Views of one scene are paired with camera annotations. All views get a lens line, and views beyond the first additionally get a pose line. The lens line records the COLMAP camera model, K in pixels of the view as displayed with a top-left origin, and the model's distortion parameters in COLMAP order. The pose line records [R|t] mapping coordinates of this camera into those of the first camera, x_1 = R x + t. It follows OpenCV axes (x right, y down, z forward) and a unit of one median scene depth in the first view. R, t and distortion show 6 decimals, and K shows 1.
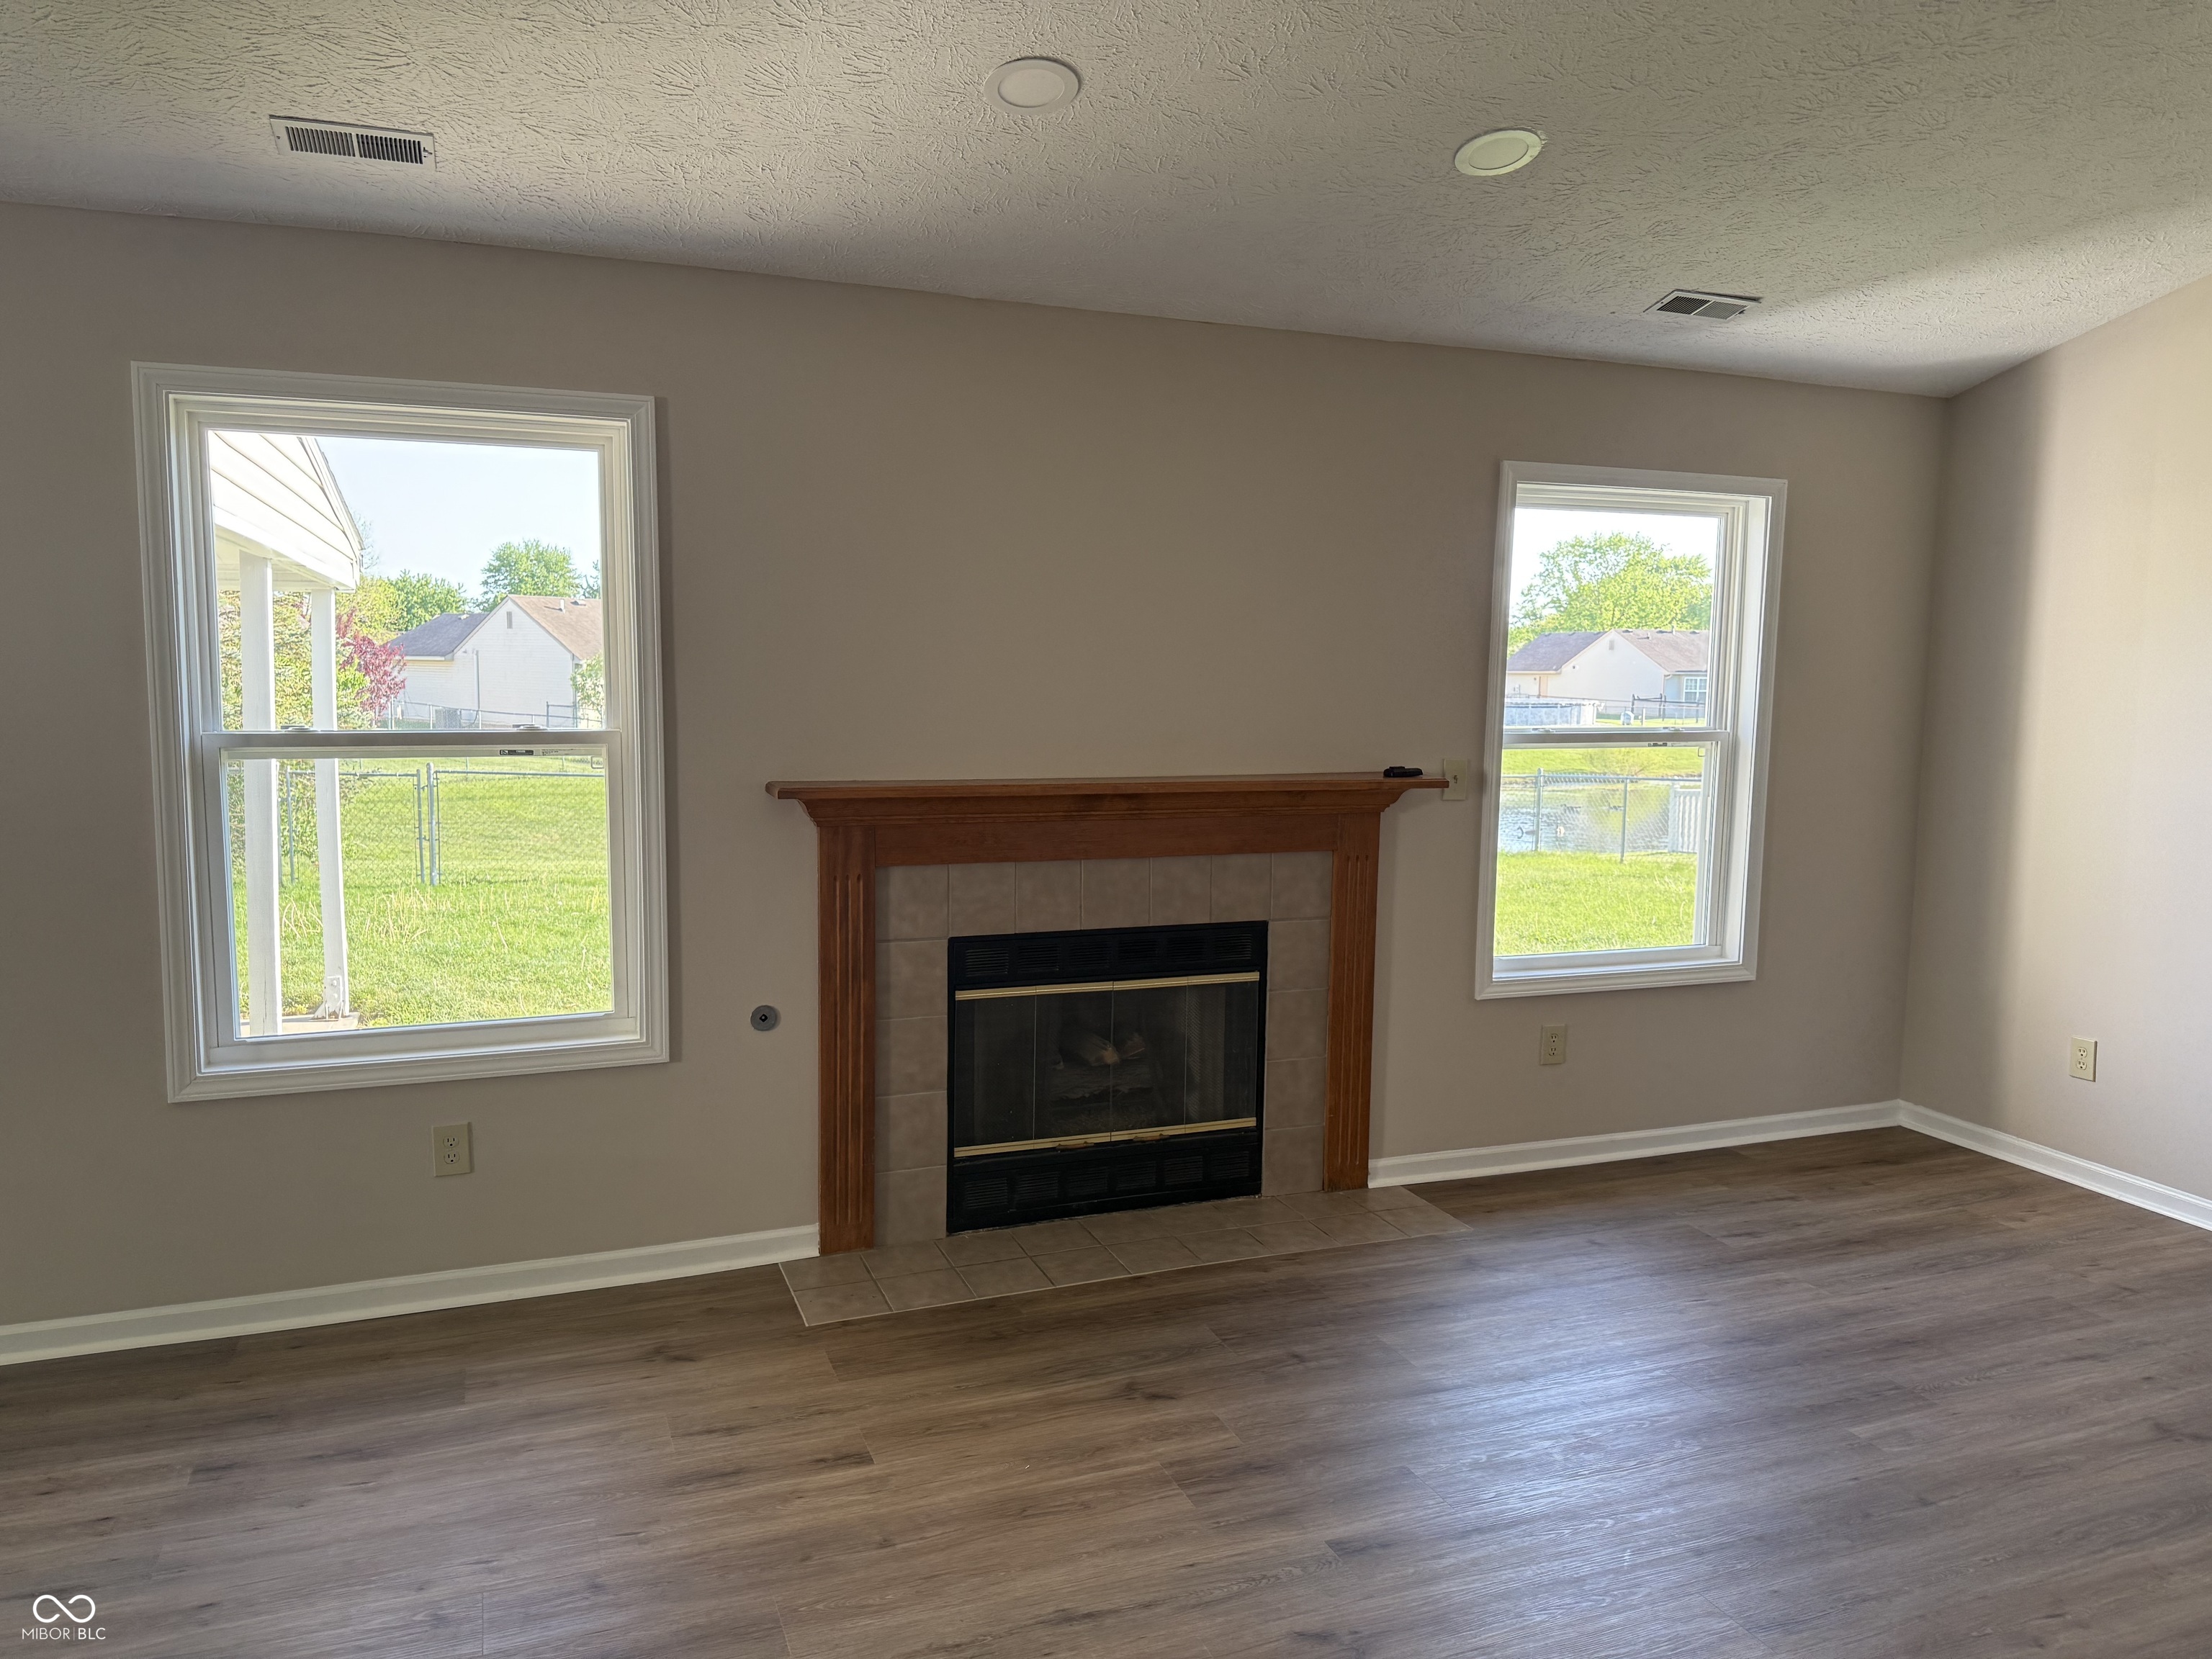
lens RADIAL K [[1548.9, 0, 1106.0], [0, 1548.9, 829.5], [0, 0, 1]] dist [0.047260, -0.055254]
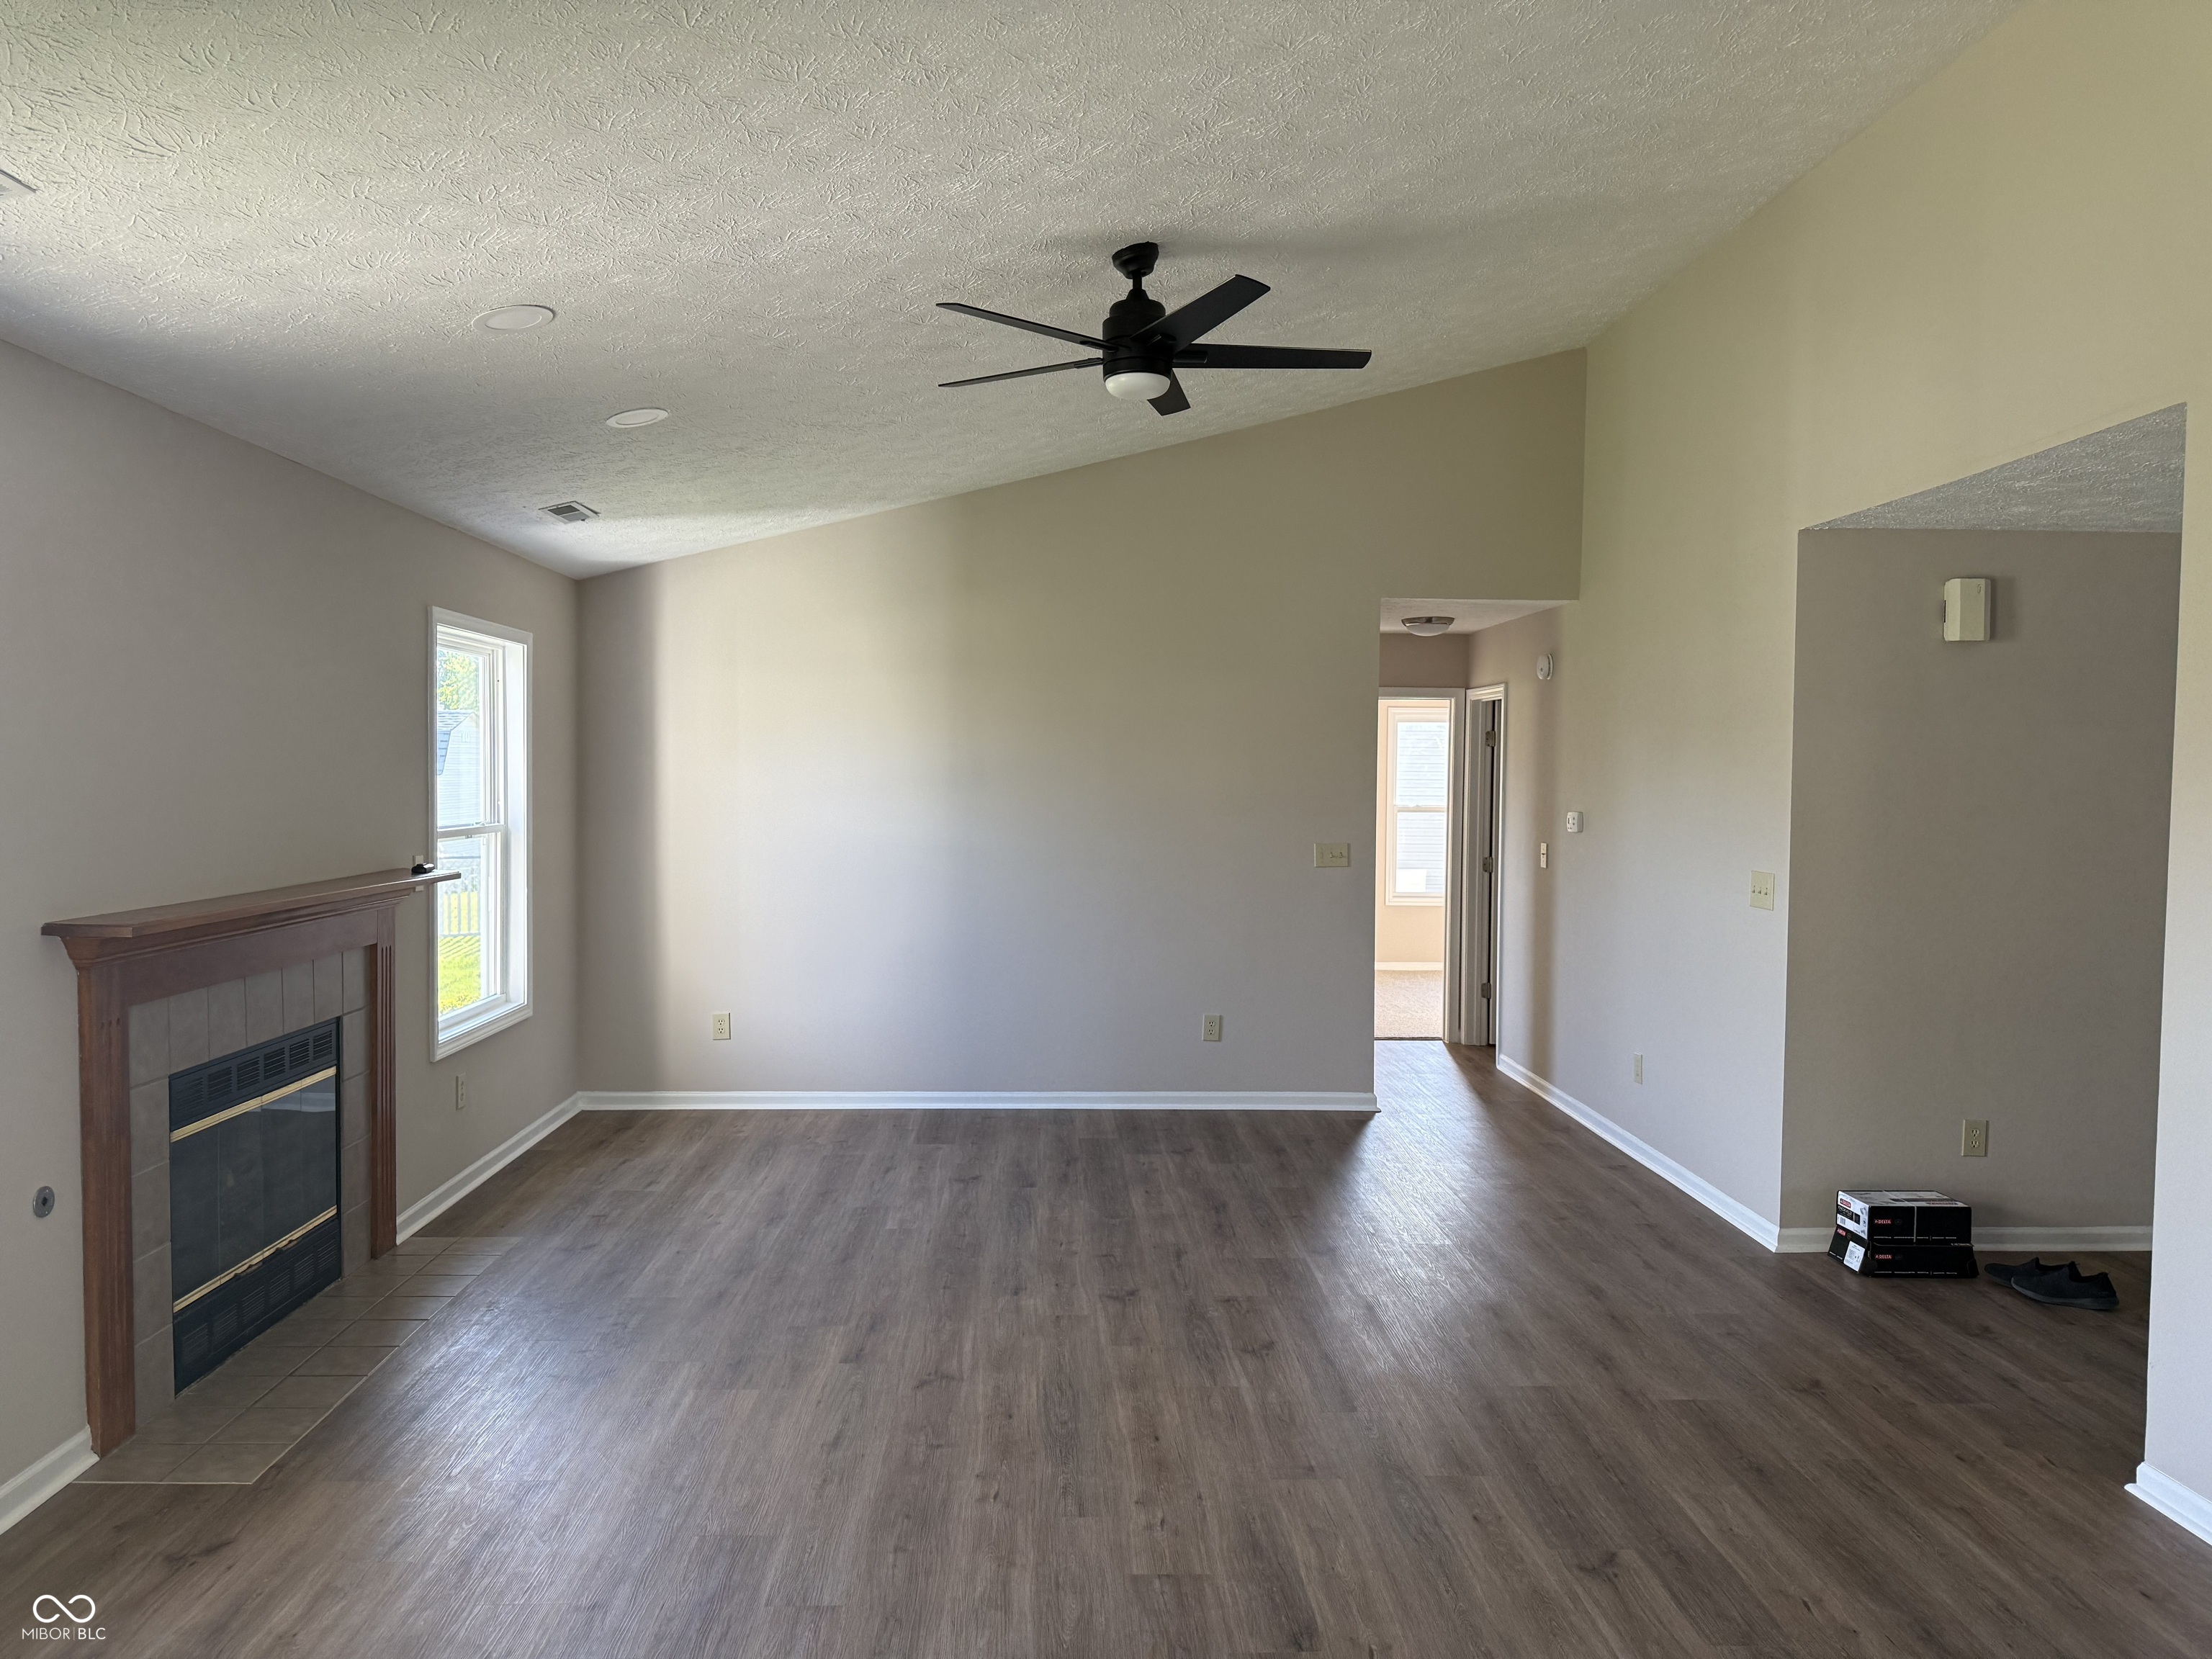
lens RADIAL K [[1548.9, 0, 1106.0], [0, 1548.9, 829.5], [0, 0, 1]] dist [0.047260, -0.055254]
pose [[0.334591, -0.047473, 0.941167, -0.775909], [0.100424, 0.994839, 0.014479, -0.033209], [-0.936997, 0.089671, 0.337632, 0.137383]]
